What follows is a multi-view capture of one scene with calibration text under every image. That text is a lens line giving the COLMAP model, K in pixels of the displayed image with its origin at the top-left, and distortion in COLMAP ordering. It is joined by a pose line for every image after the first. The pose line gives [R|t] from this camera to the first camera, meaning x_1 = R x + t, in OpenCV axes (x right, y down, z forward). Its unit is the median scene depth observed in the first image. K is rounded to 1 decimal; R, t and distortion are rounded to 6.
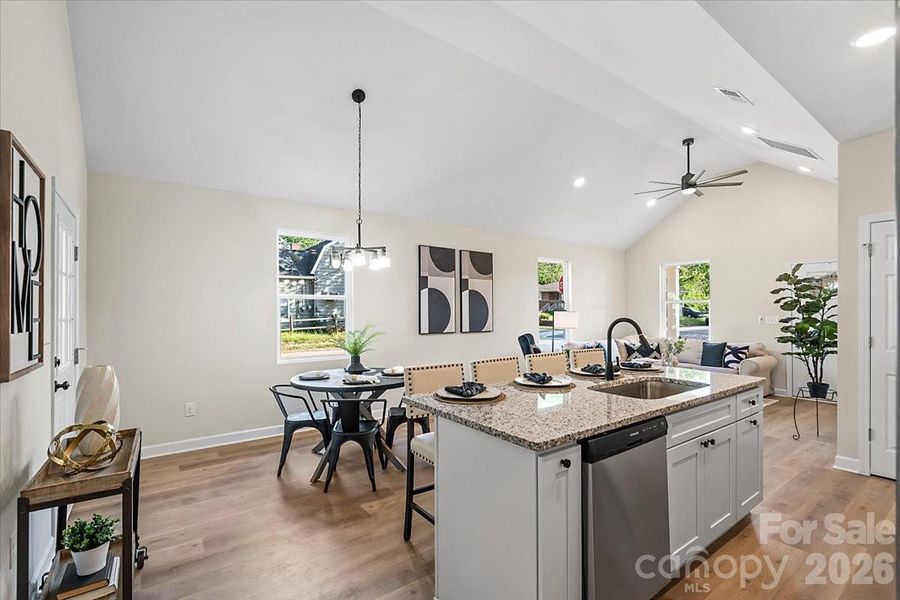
lens RADIAL K [[409.6, 0, 454.3], [0, 409.6, 309.3], [0, 0, 1]] dist [-0.008447, 0.003980]
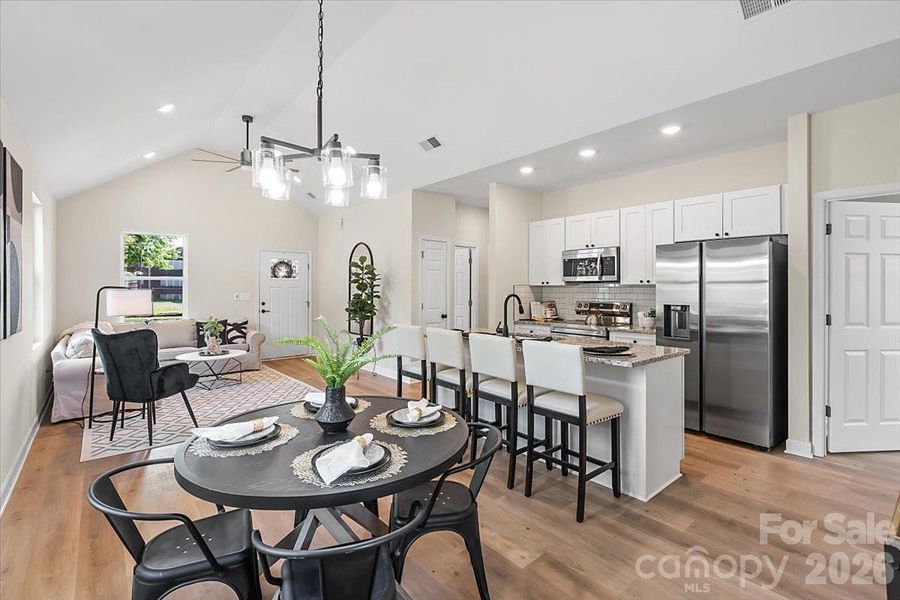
lens RADIAL K [[409.6, 0, 451.1], [0, 409.6, 286.2], [0, 0, 1]] dist [-0.008447, 0.003980]
pose [[-0.073468, 0.006858, 0.997274, -0.448003], [-0.004744, 0.999963, -0.007226, 0.002146], [-0.997286, -0.005262, -0.073433, 0.576076]]
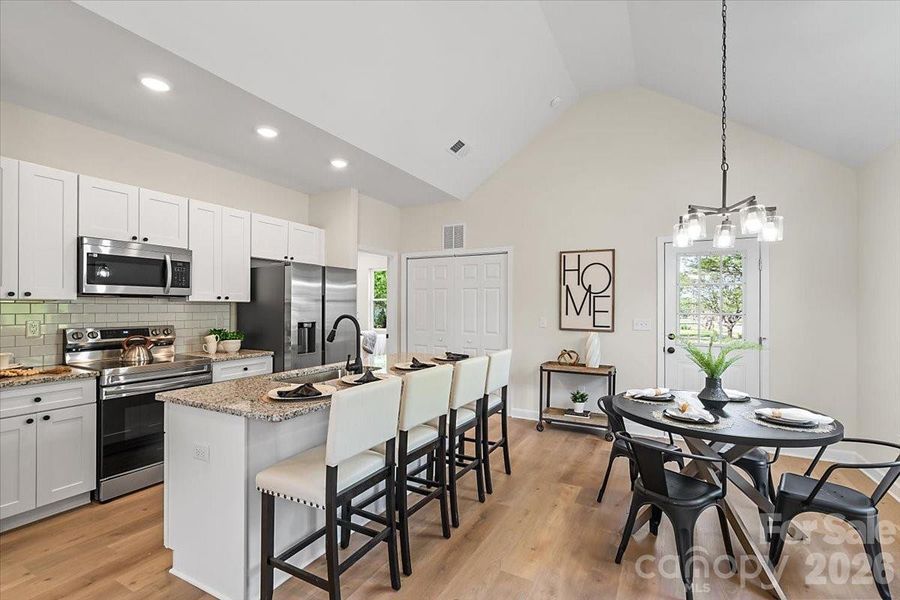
lens RADIAL K [[409.6, 0, 450.4], [0, 409.6, 305.0], [0, 0, 1]] dist [-0.008447, 0.003980]
pose [[-0.905457, -0.003100, -0.424426, 0.268766], [-0.000345, 0.999978, -0.006569, 0.001348], [0.424437, -0.005801, -0.905439, 0.898581]]
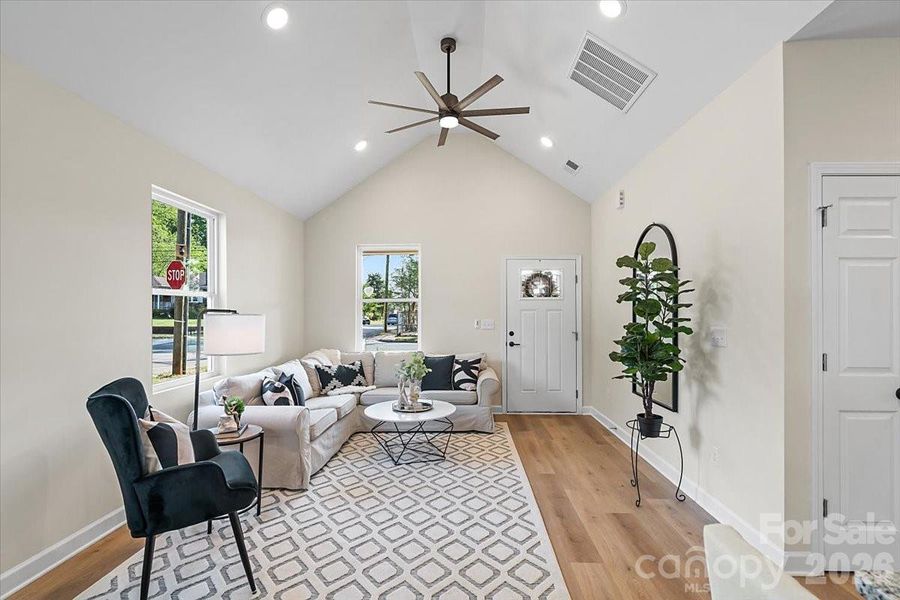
lens RADIAL K [[409.6, 0, 449.2], [0, 409.6, 305.3], [0, 0, 1]] dist [-0.008447, 0.003980]
pose [[0.629902, 0.015170, 0.776526, 0.089631], [-0.004429, 0.999863, -0.015941, 0.002395], [-0.776662, 0.006603, 0.629883, 0.602310]]
